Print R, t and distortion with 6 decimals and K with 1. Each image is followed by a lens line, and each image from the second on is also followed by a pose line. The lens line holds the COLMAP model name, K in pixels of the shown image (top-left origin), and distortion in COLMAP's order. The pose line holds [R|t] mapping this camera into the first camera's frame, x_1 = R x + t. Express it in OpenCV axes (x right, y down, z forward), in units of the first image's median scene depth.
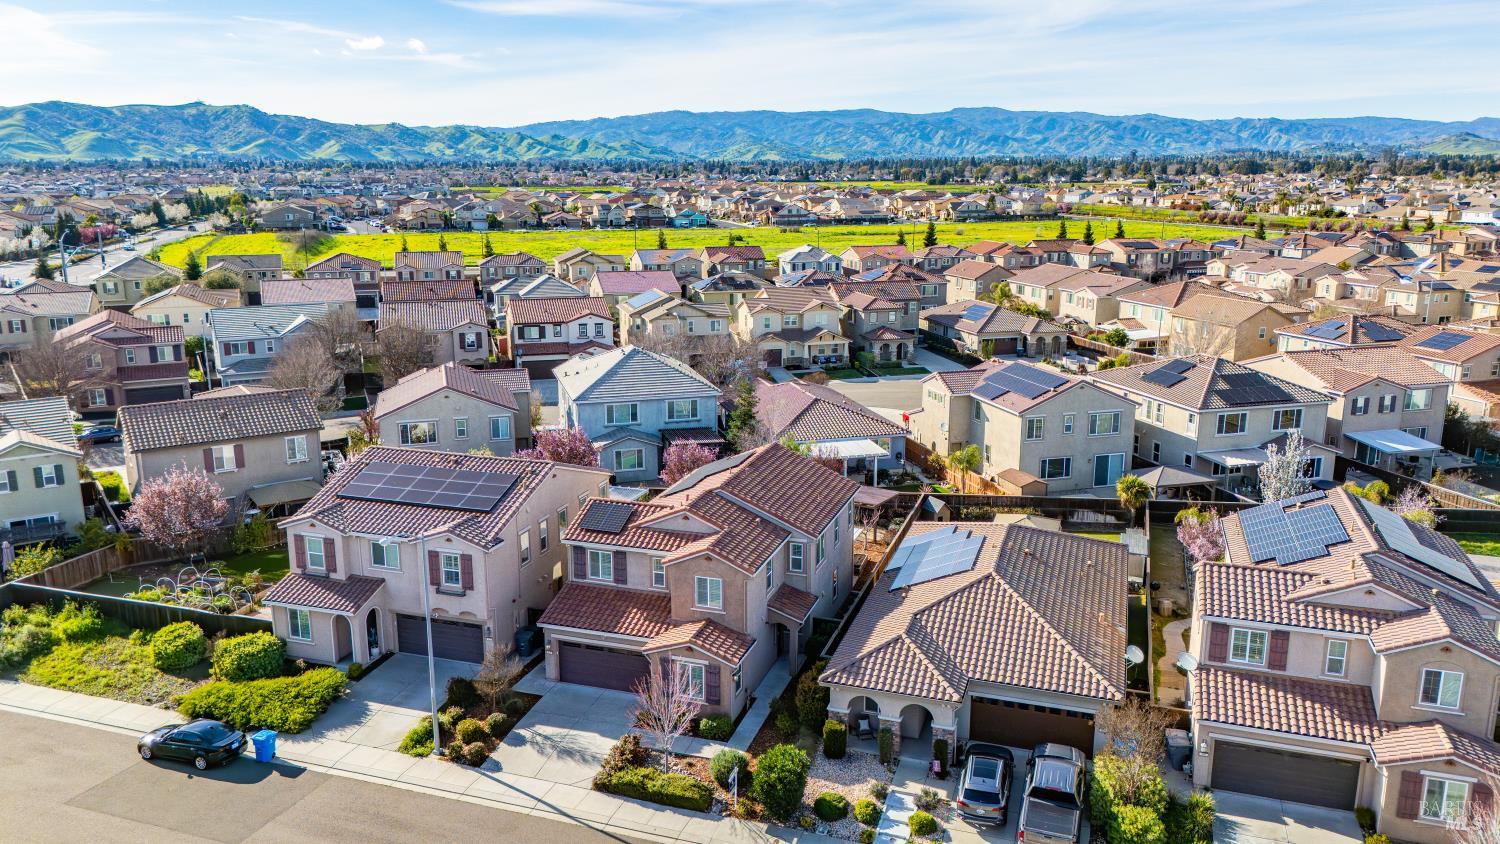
lens RADIAL K [[1109.0, 0, 764.6], [0, 1109.0, 412.7], [0, 0, 1]] dist [0.052427, -0.030137]
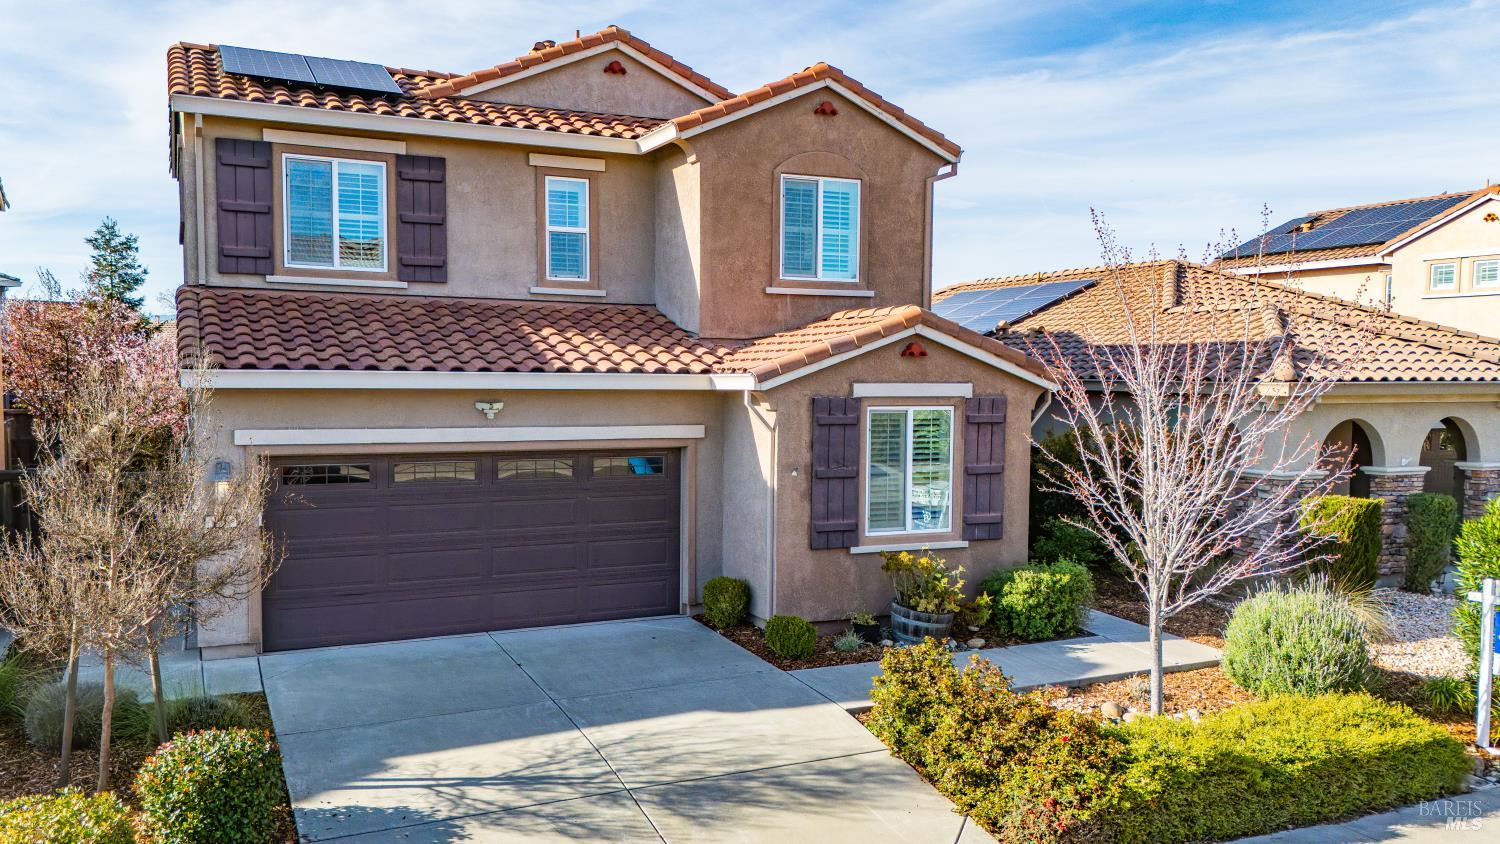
lens RADIAL K [[1196.8, 0, 736.1], [0, 1196.8, 436.8], [0, 0, 1]] dist [0.050525, -0.012695]
pose [[0.724969, -0.032893, 0.687996, -0.286199], [0.145528, 0.983624, -0.106323, 0.240541], [-0.673232, 0.177203, 0.717884, 0.754017]]
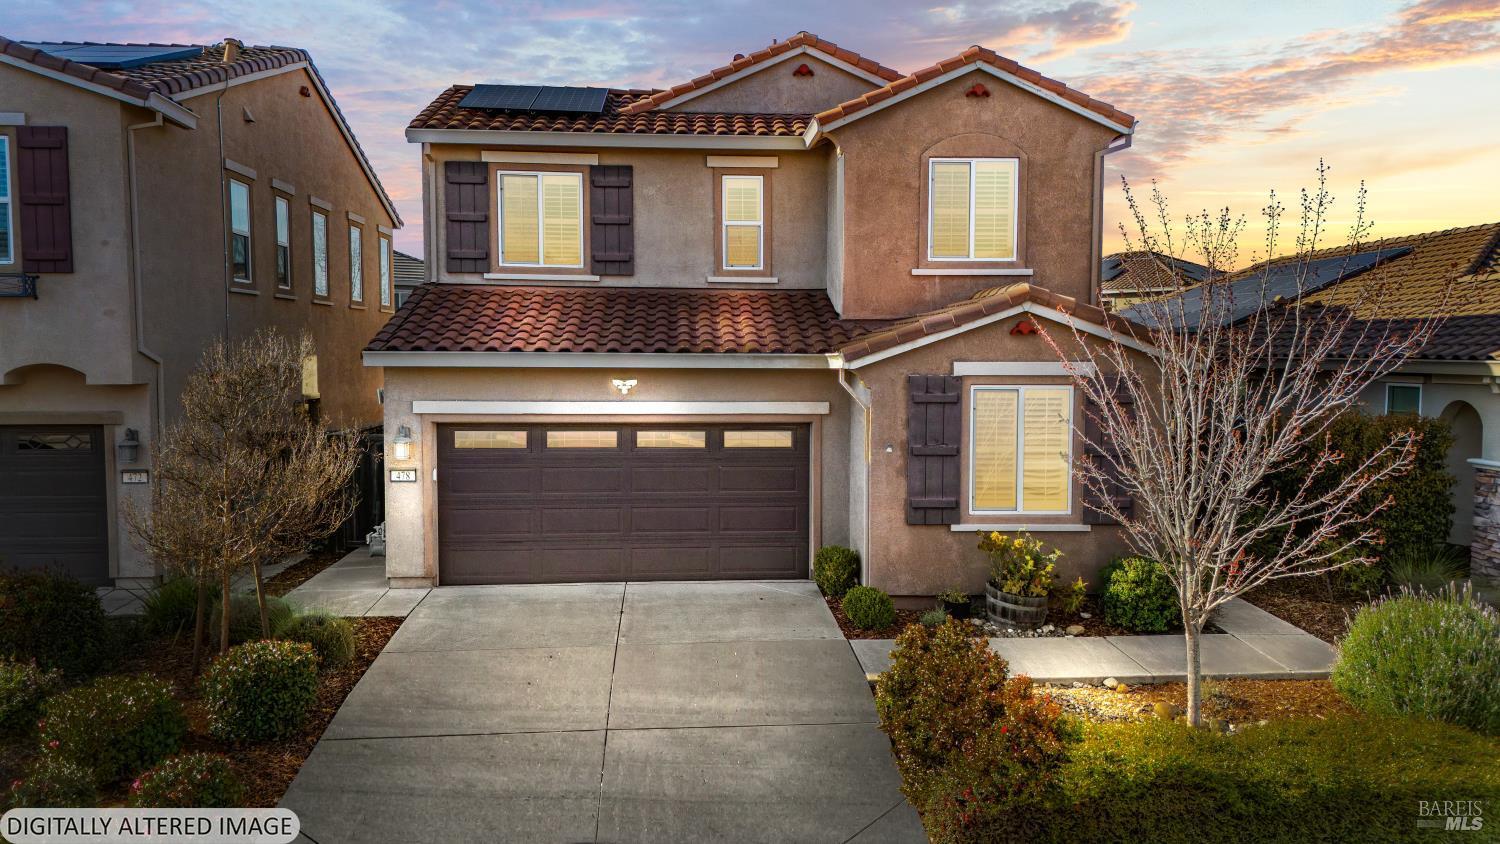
lens RADIAL K [[1109.0, 0, 752.3], [0, 1109.0, 415.4], [0, 0, 1]] dist [0.052427, -0.030137]
pose [[0.924416, -0.019814, 0.380871, -0.218955], [0.082243, 0.985510, -0.148343, 0.249608], [-0.372413, 0.168454, 0.912651, 0.715796]]
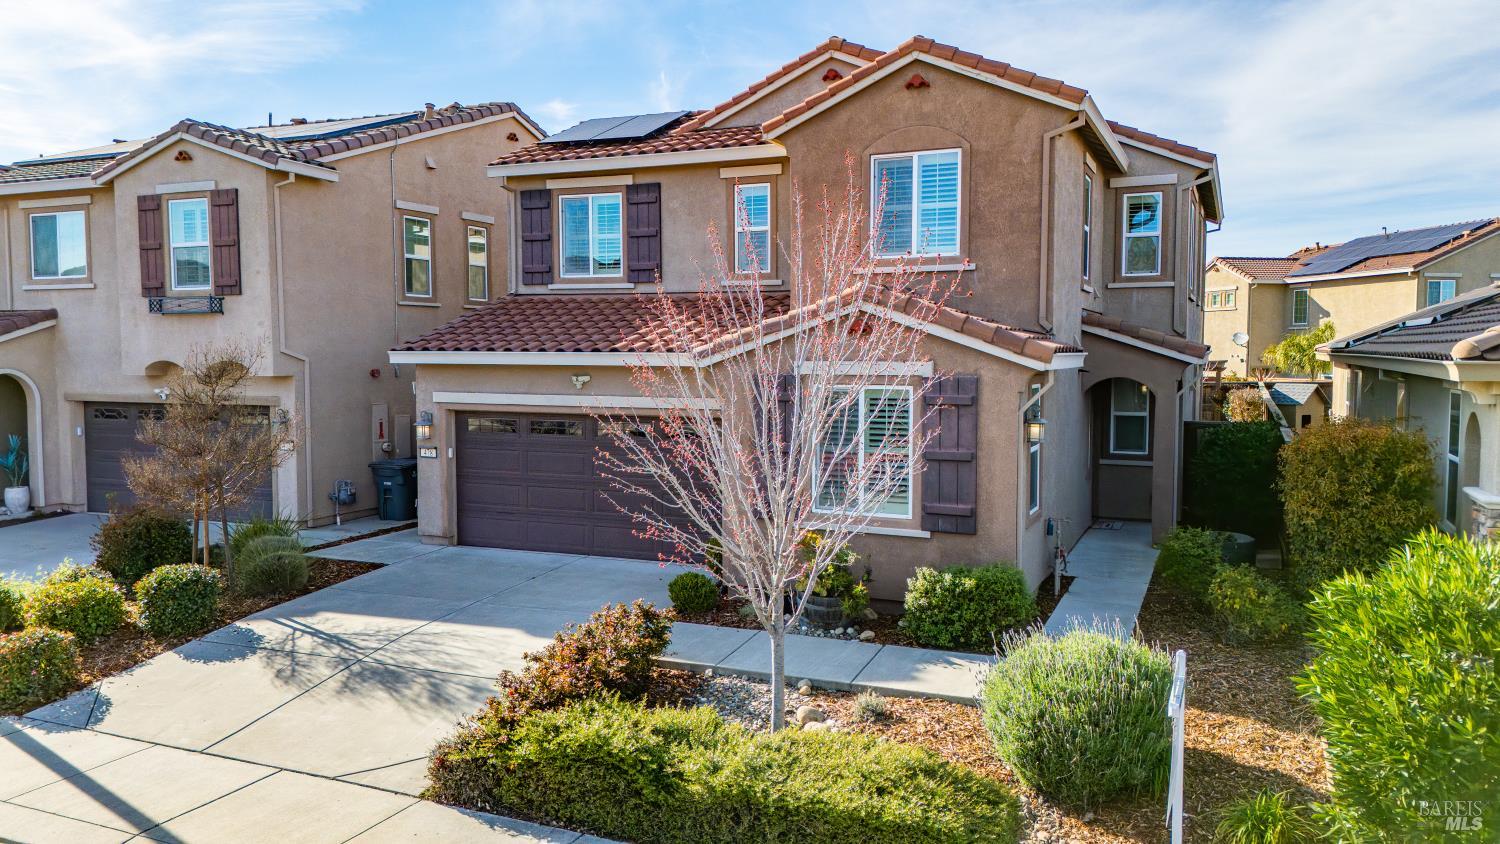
lens RADIAL K [[1109.0, 0, 754.7], [0, 1109.0, 414.6], [0, 0, 1]] dist [0.052427, -0.030137]
pose [[0.995656, 0.005294, -0.092956, -0.063010], [-0.020561, 0.986236, -0.164059, 0.258433], [0.090808, 0.165257, 0.982061, 0.676869]]
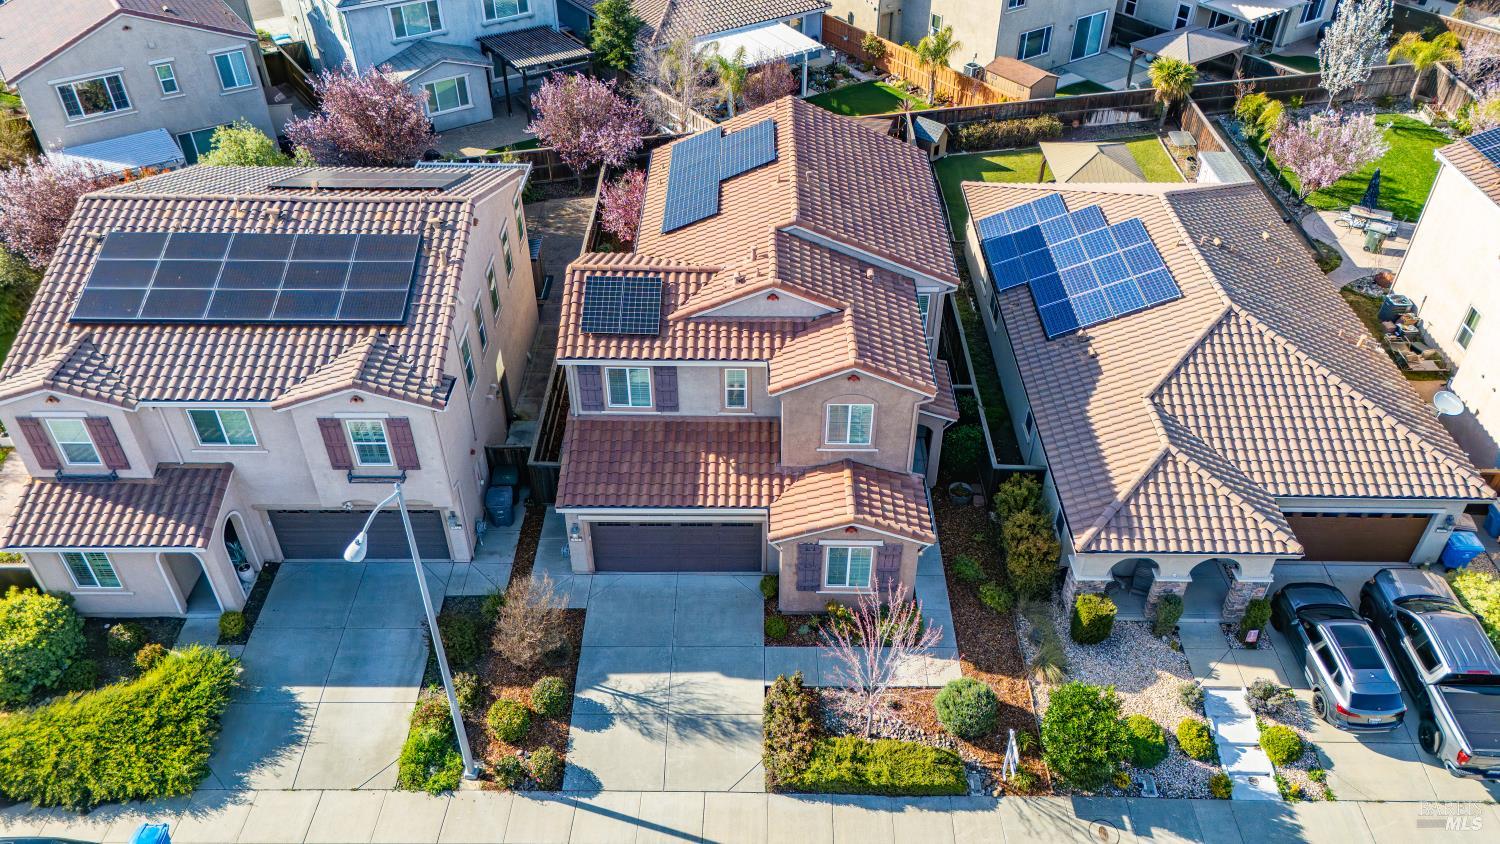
lens RADIAL K [[1109.0, 0, 761.3], [0, 1109.0, 406.1], [0, 0, 1]] dist [0.052427, -0.030137]
pose [[0.950720, -0.187704, 0.246775, -0.234251], [0.065786, 0.899921, 0.431062, -0.107277], [-0.302990, -0.393585, 0.867922, 0.470691]]
